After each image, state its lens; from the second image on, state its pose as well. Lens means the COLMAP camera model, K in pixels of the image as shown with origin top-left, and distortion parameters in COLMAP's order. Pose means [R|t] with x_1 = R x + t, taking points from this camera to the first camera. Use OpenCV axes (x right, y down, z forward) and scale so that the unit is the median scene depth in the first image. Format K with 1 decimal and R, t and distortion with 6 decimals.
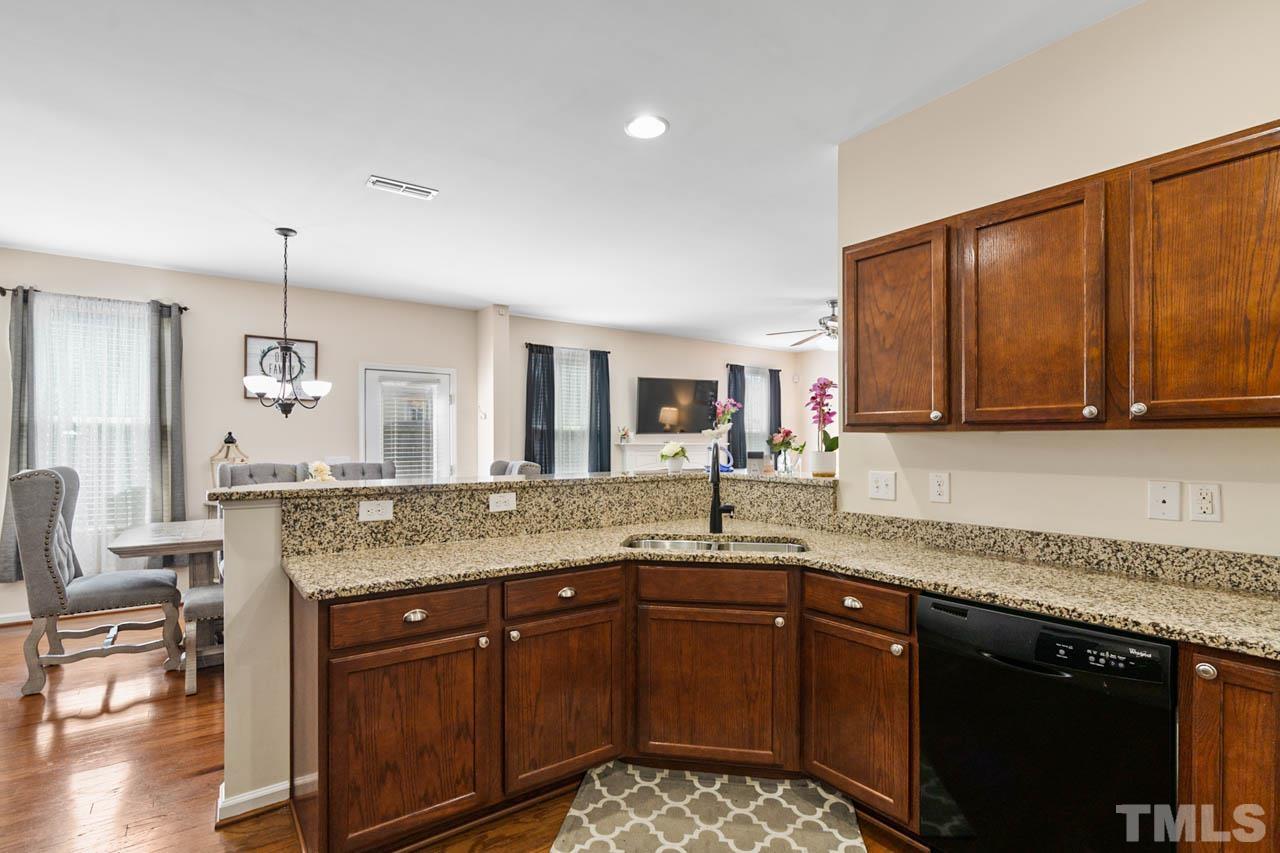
lens RADIAL K [[613.7, 0, 640.6], [0, 613.7, 444.1], [0, 0, 1]] dist [-0.005875, 0.000329]
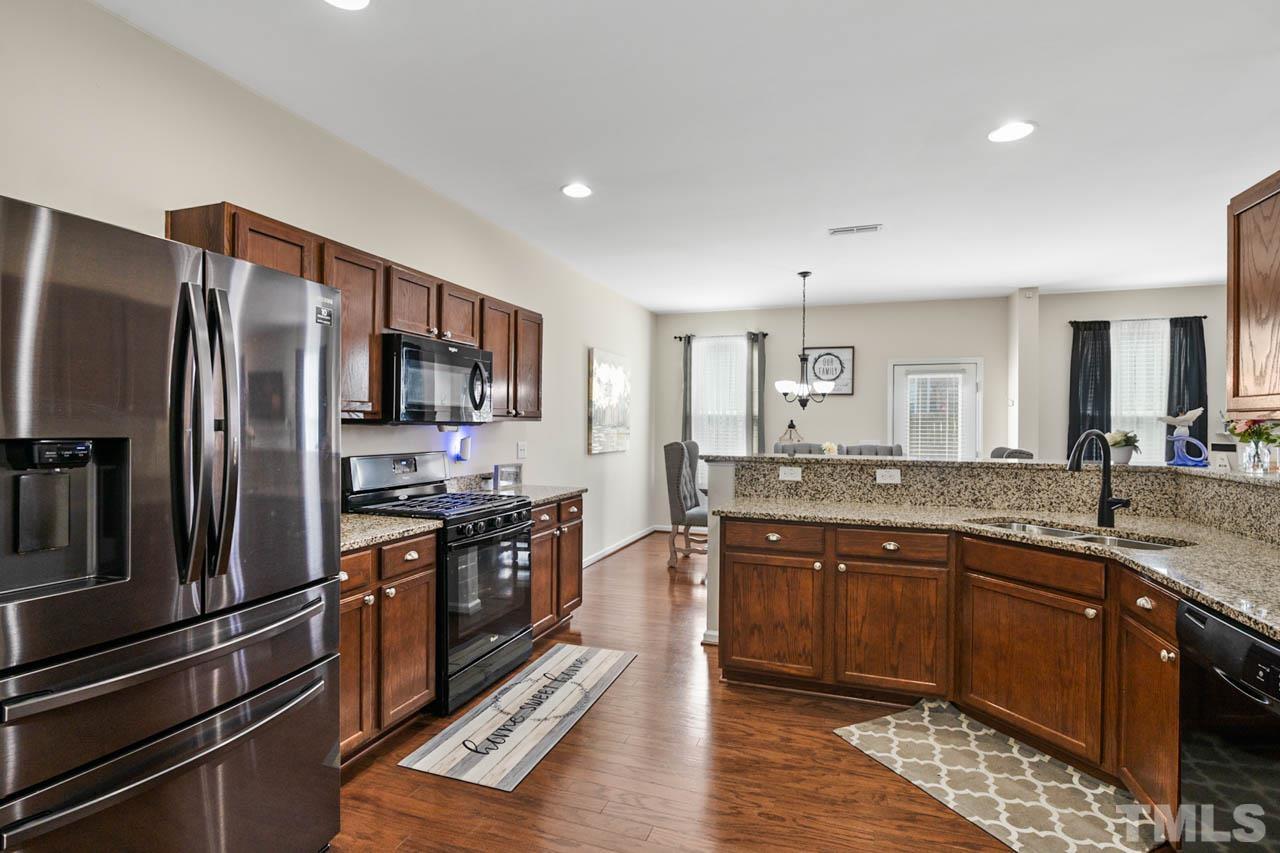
lens RADIAL K [[616.6, 0, 639.6], [0, 616.6, 428.1], [0, 0, 1]] dist [-0.003343, 0.000297]
pose [[0.567330, 0.008055, -0.823451, 0.473584], [-0.010843, 0.999939, 0.002310, -0.000992], [0.823419, 0.007618, 0.567382, -0.118694]]
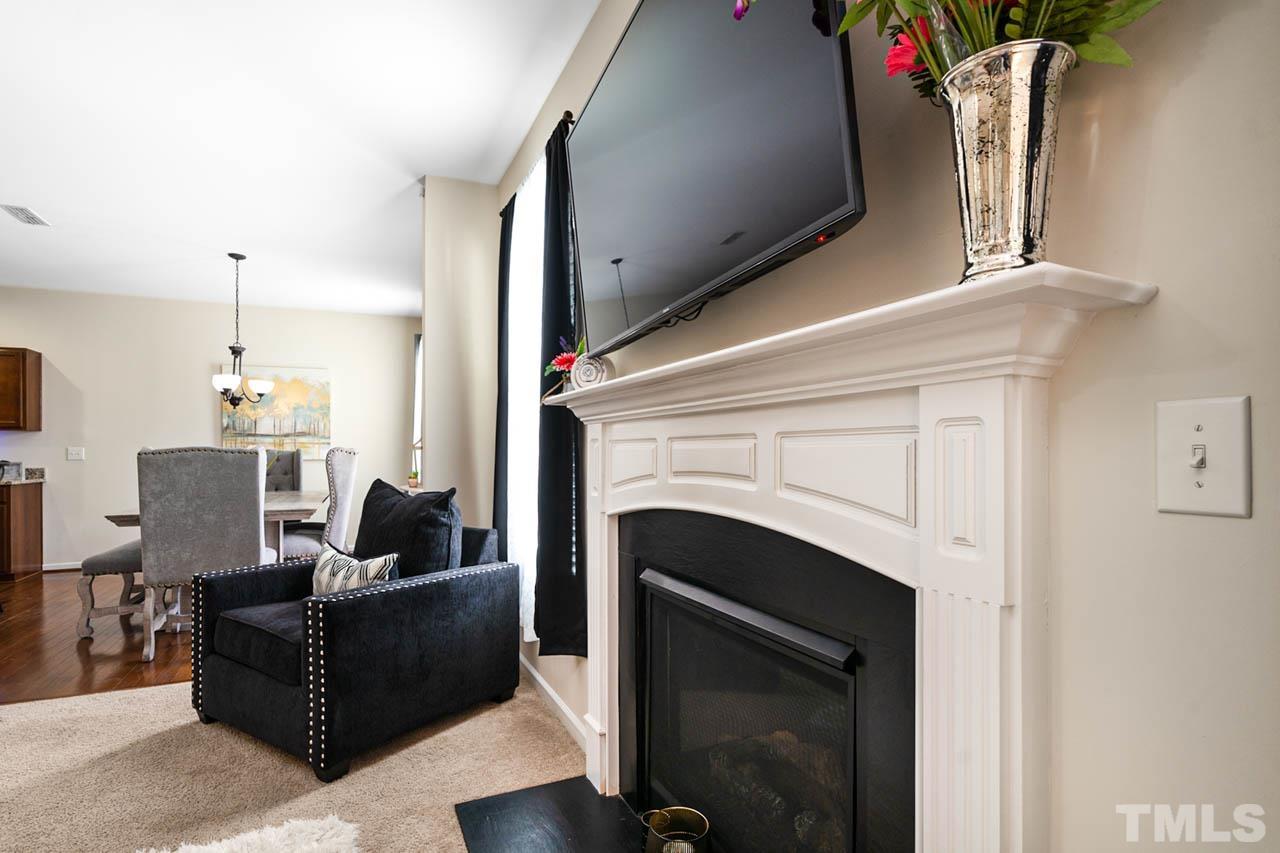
lens RADIAL K [[624.6, 0, 632.7], [0, 624.6, 448.1], [0, 0, 1]] dist [-0.003992, 0.000410]
pose [[-0.204405, -0.006207, -0.978867, 0.636277], [0.000682, 0.999979, -0.006483, 0.059917], [0.978886, -0.001992, -0.204397, 2.731854]]
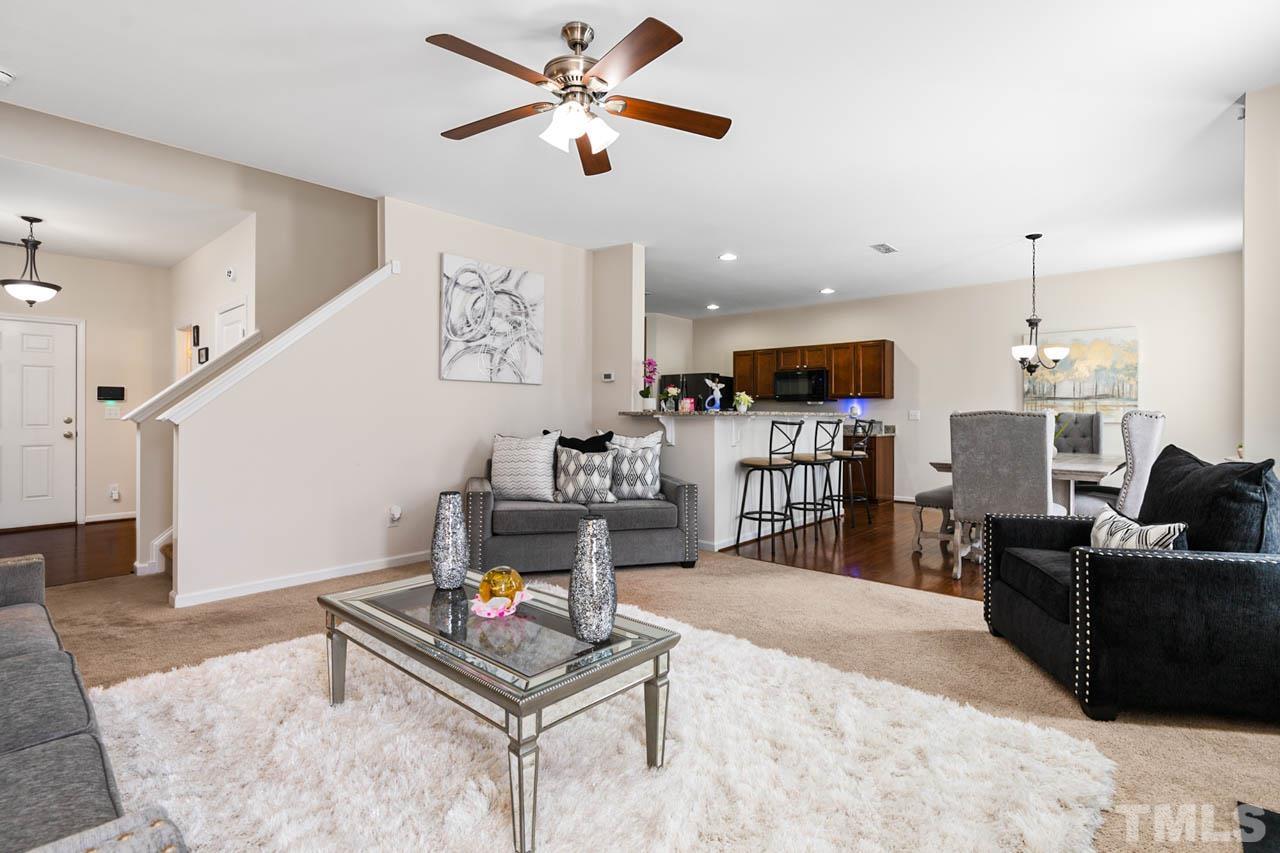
lens RADIAL K [[605.3, 0, 639.5], [0, 605.3, 422.8], [0, 0, 1]] dist [-0.000593, 0.000374]
pose [[-0.979145, -0.000245, -0.203160, 0.714984], [-0.003612, 0.999862, 0.016203, 0.057843], [0.203128, 0.016599, -0.979011, 2.863630]]
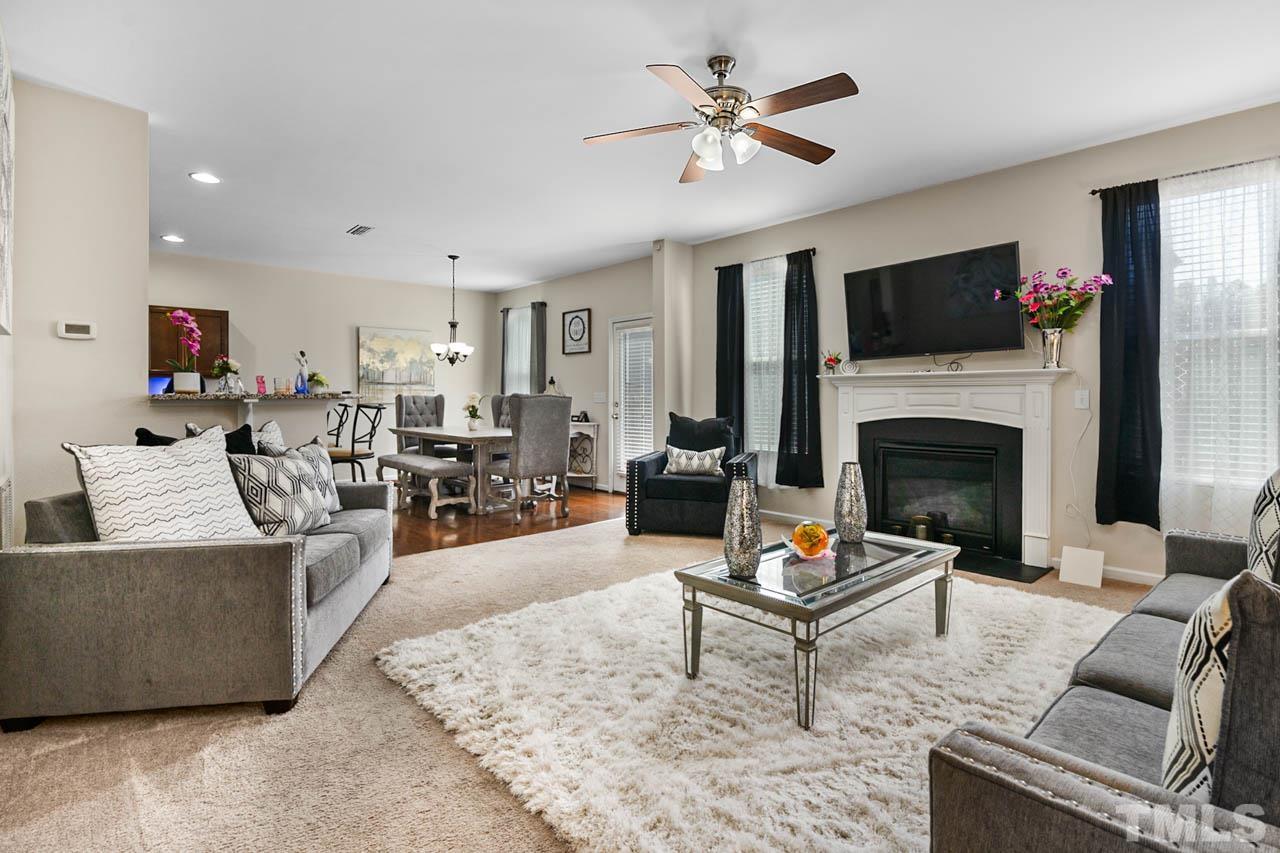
lens RADIAL K [[616.3, 0, 635.9], [0, 616.3, 396.9], [0, 0, 1]] dist [-0.004198, -0.000178]
pose [[0.101061, -0.000690, -0.994880, 1.591625], [-0.001559, 0.999998, -0.000851, 0.058907], [0.994879, 0.001637, 0.101060, 1.798867]]
